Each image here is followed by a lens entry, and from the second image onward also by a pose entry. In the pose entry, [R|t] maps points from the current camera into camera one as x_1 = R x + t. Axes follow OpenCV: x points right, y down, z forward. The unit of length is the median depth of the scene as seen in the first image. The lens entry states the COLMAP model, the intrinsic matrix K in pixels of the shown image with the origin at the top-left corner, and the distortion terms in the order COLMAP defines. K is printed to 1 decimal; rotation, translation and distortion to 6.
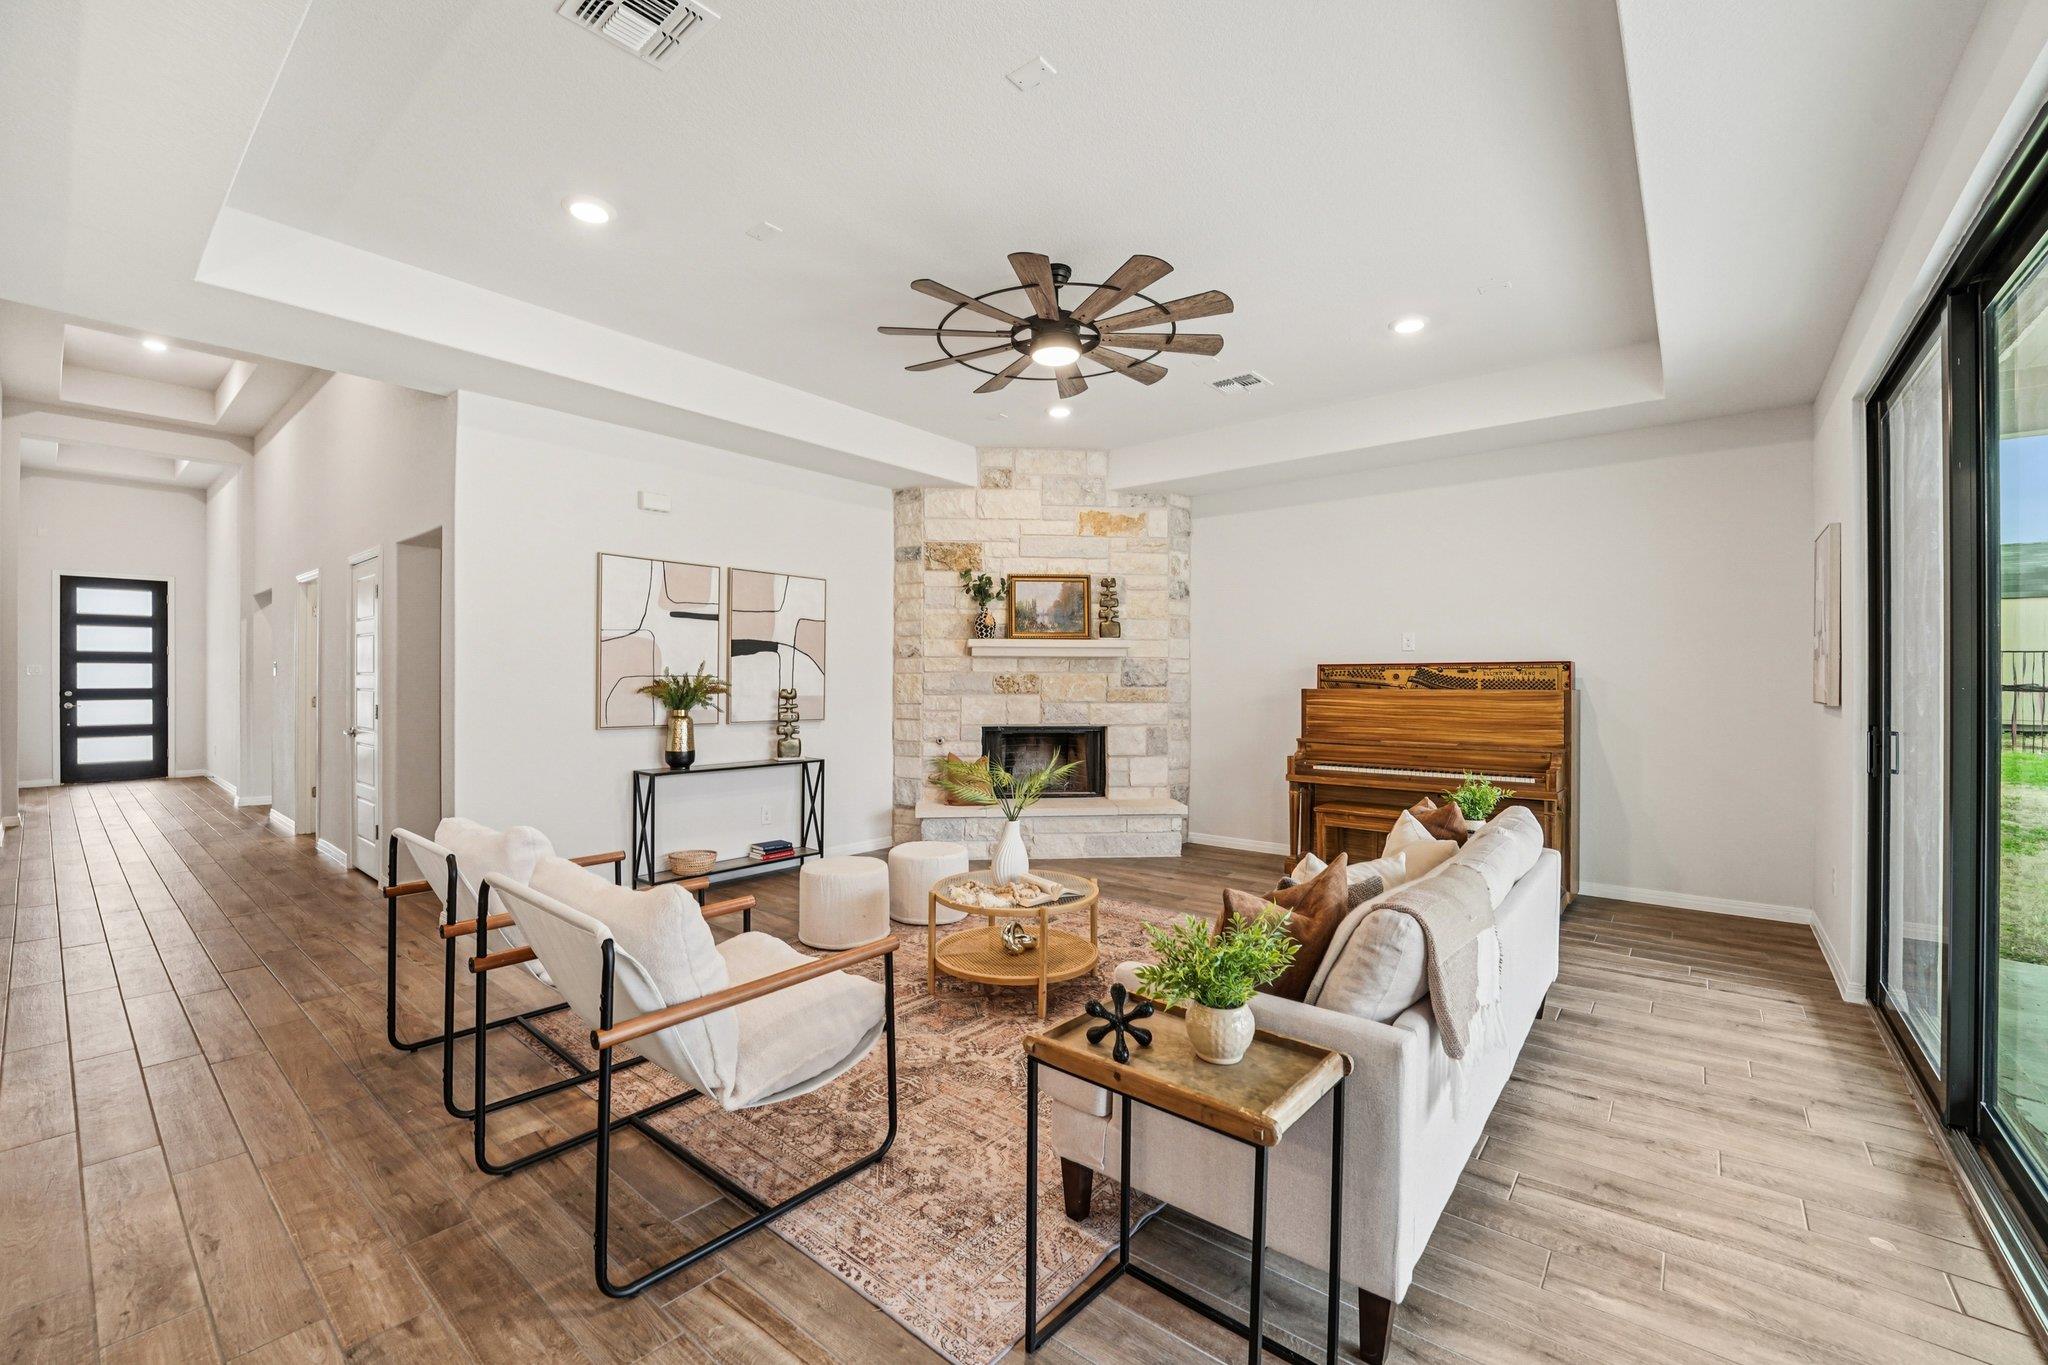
lens RADIAL K [[832.3, 0, 1025.4], [0, 832.3, 672.4], [0, 0, 1]] dist [-0.022290, 0.000129]
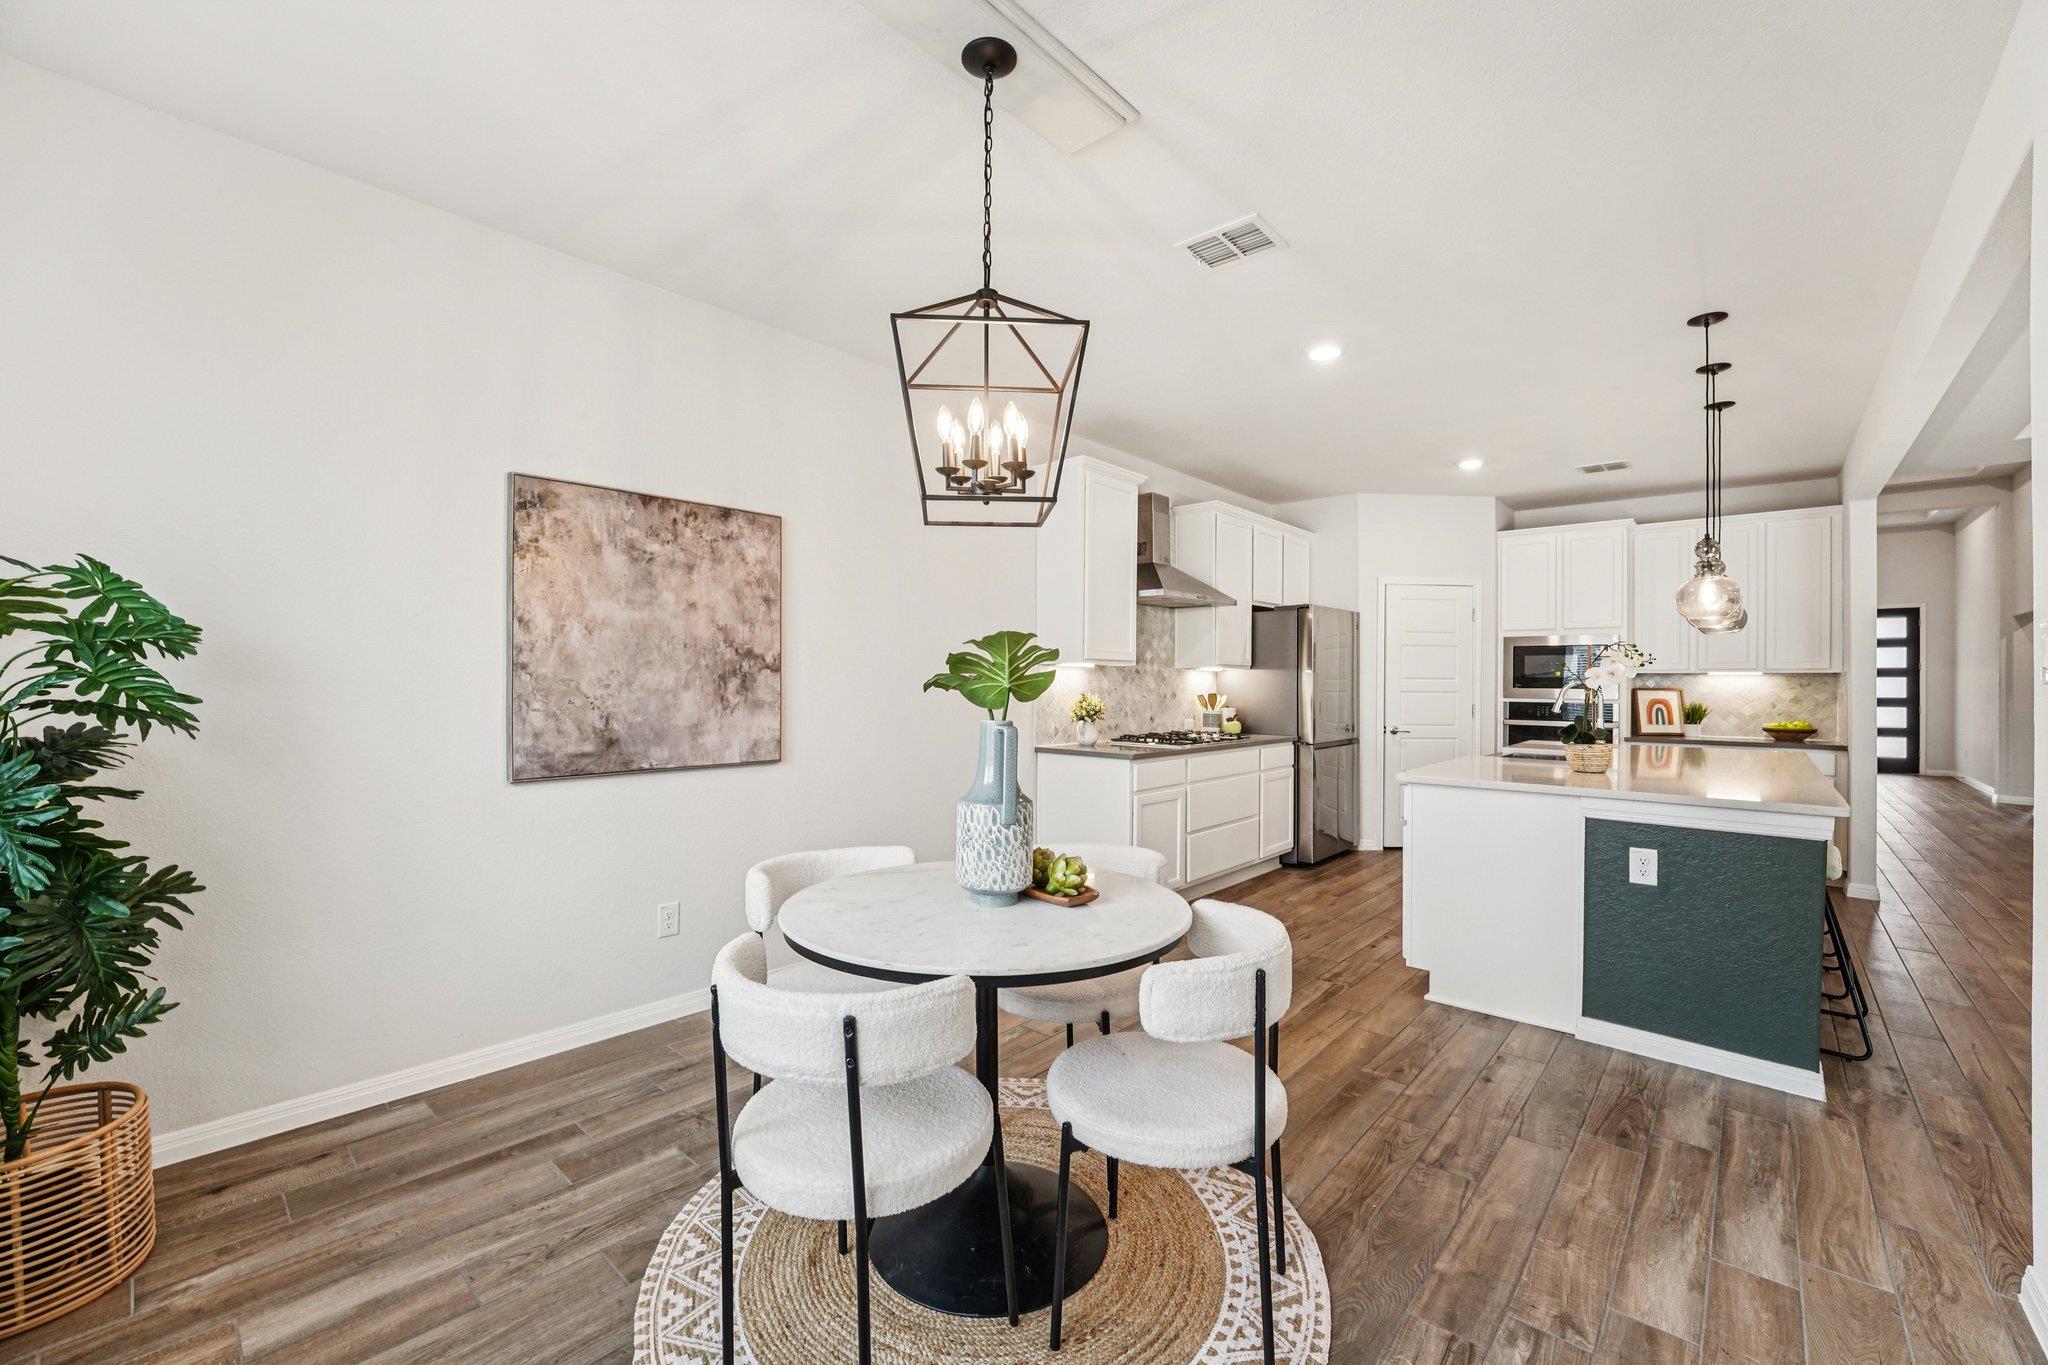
lens RADIAL K [[832.3, 0, 1017.4], [0, 832.3, 675.7], [0, 0, 1]] dist [-0.022290, 0.000129]
pose [[-0.048069, -0.008303, -0.998810, 0.295982], [-0.001546, 0.999965, -0.008238, -0.002106], [0.998843, 0.001149, -0.048080, -0.418509]]
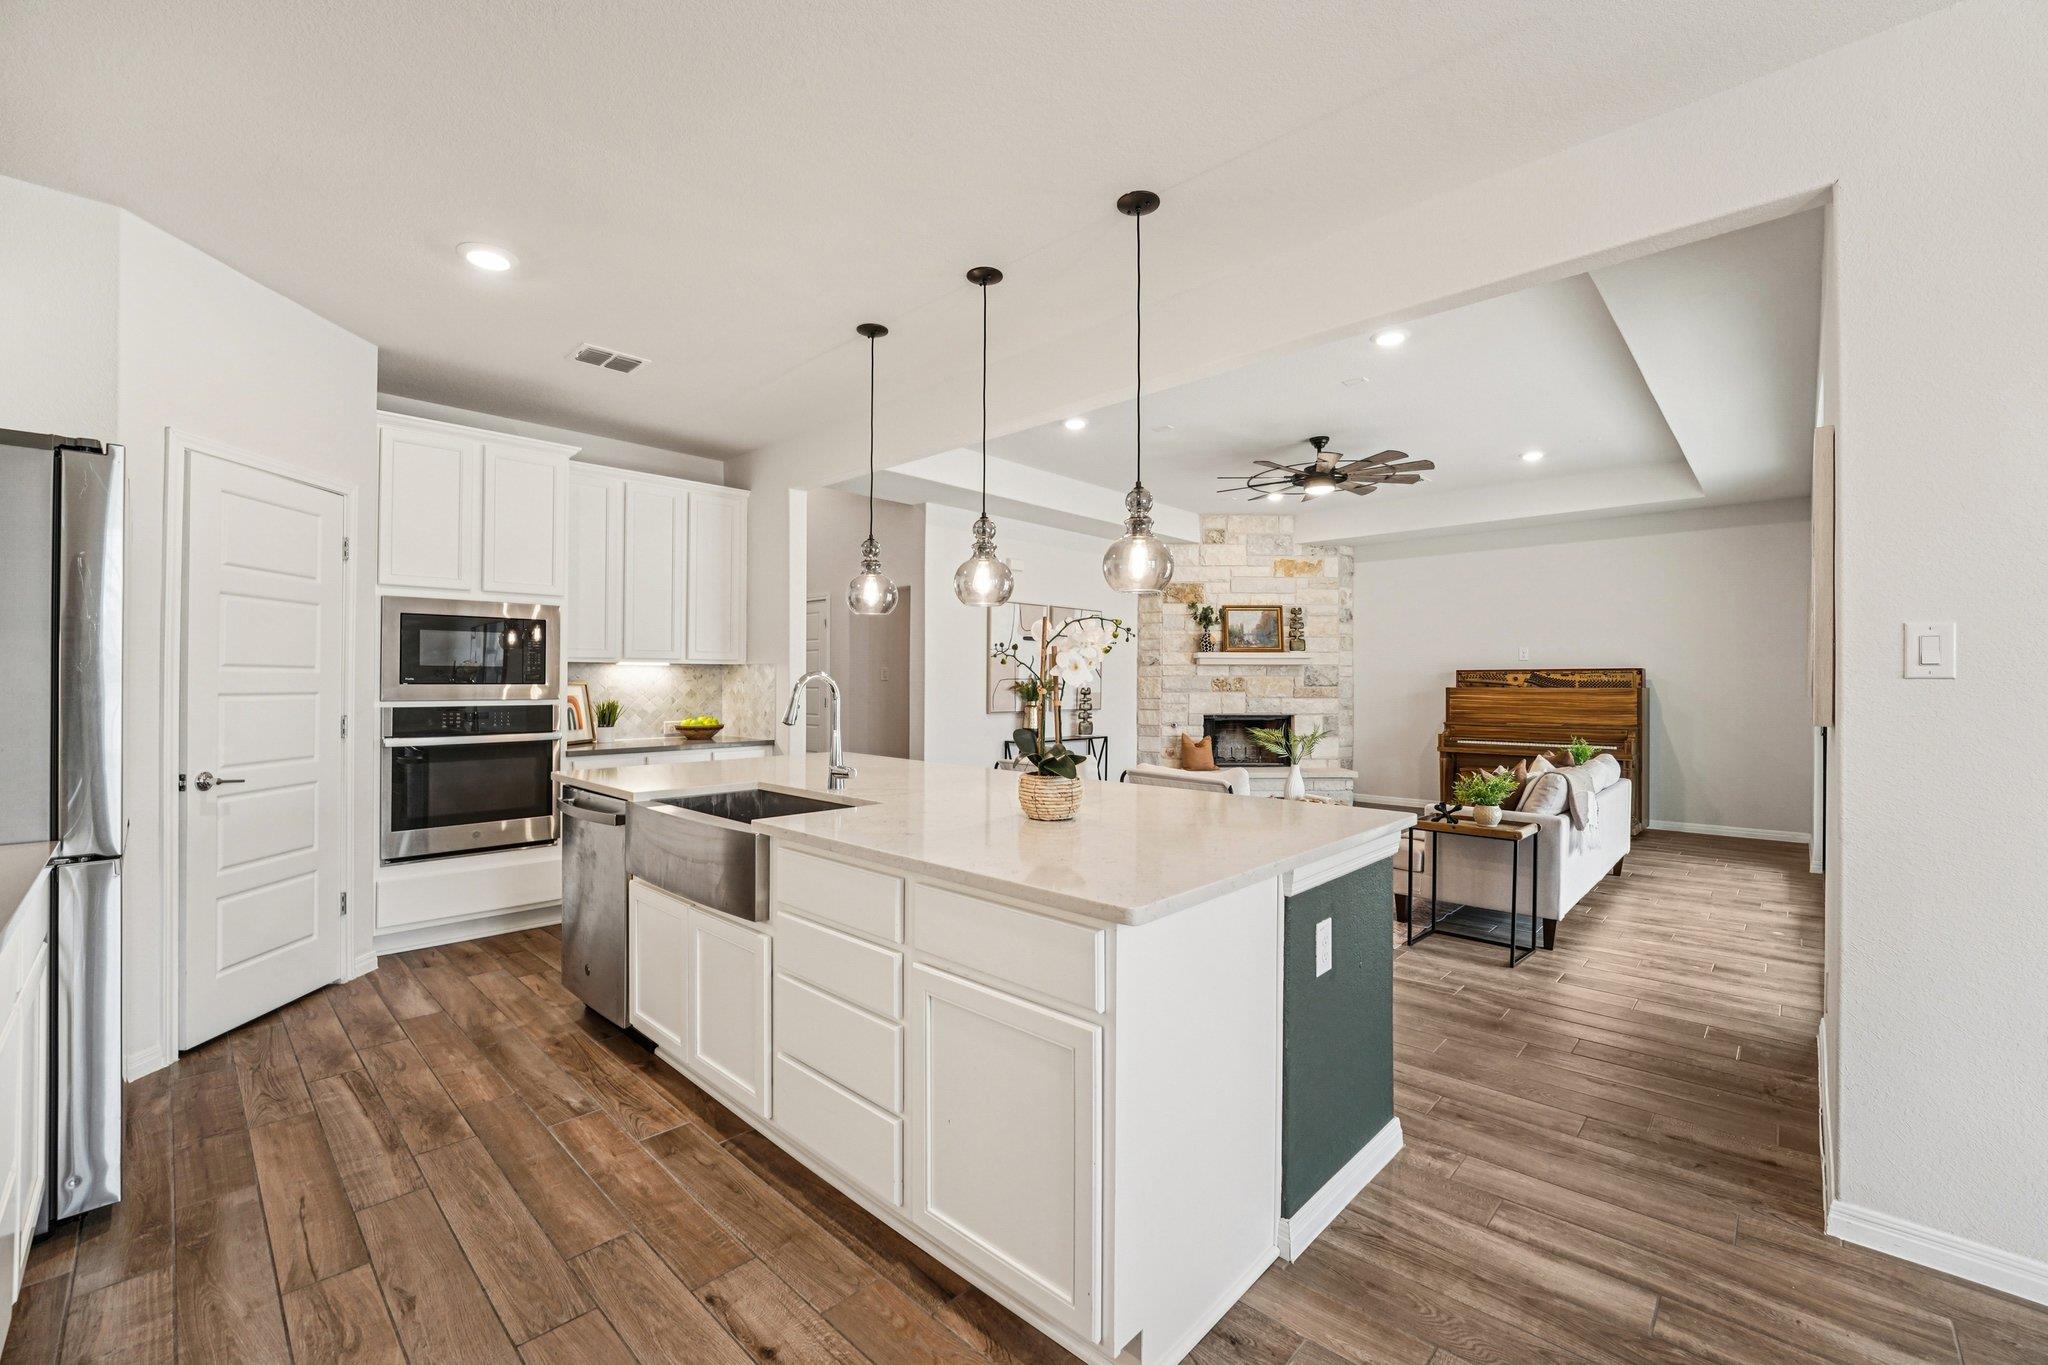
lens RADIAL K [[832.3, 0, 1025.6], [0, 832.3, 671.3], [0, 0, 1]] dist [-0.022290, 0.000129]
pose [[0.997268, -0.001554, -0.073858, -0.248718], [0.001282, 0.999992, -0.003723, -0.003088], [0.073864, 0.003619, 0.997262, -0.413491]]
